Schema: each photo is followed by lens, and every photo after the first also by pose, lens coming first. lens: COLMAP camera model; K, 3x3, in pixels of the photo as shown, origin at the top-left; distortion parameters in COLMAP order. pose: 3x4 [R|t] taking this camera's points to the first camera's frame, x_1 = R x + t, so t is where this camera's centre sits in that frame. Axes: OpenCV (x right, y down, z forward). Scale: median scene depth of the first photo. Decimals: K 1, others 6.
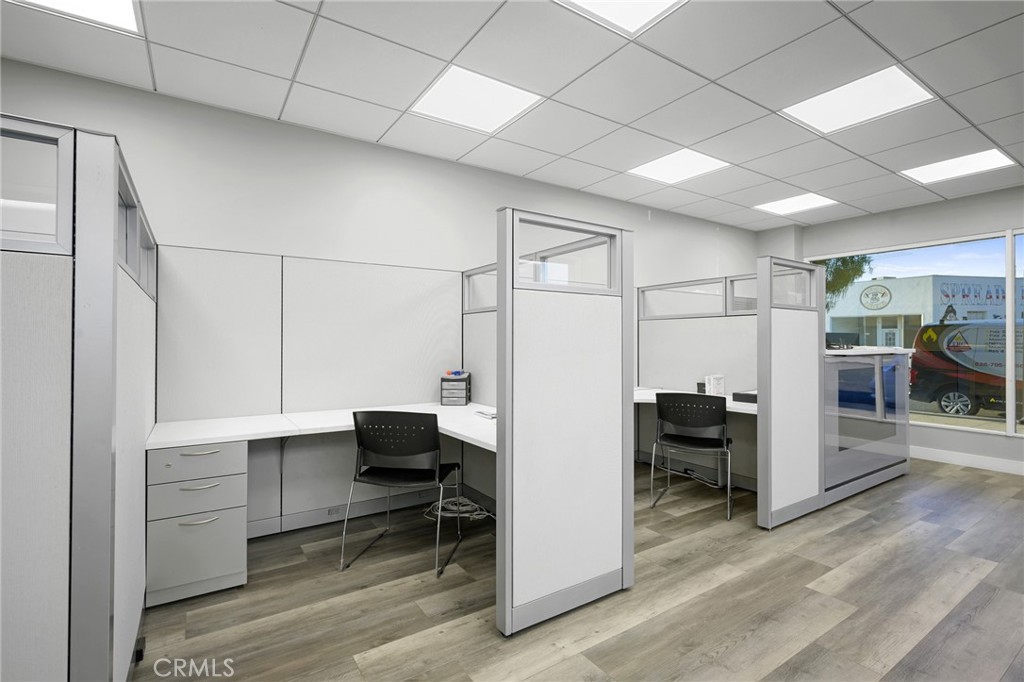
lens RADIAL K [[452.9, 0, 510.7], [0, 452.9, 339.1], [0, 0, 1]] dist [-0.000841, 0.001156]
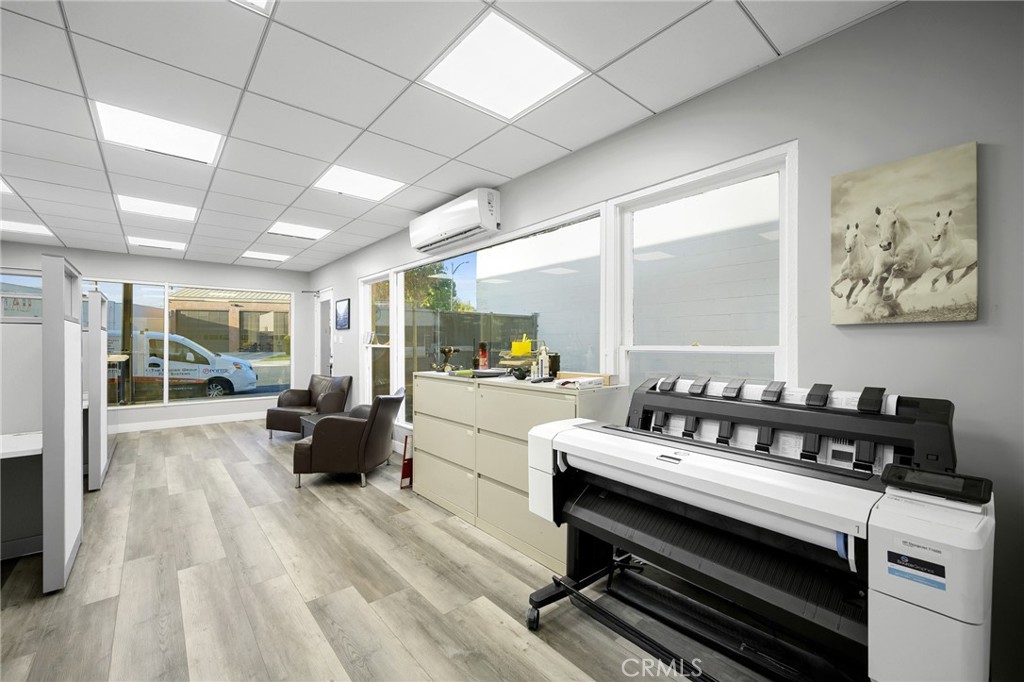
lens RADIAL K [[427.7, 0, 534.8], [0, 427.7, 347.9], [0, 0, 1]] dist [-0.016994, -0.000726]
pose [[-0.175412, -0.001975, 0.984493, -0.742003], [-0.007038, 0.999975, 0.000752, -0.003081], [-0.984470, -0.006797, -0.175422, -0.031017]]
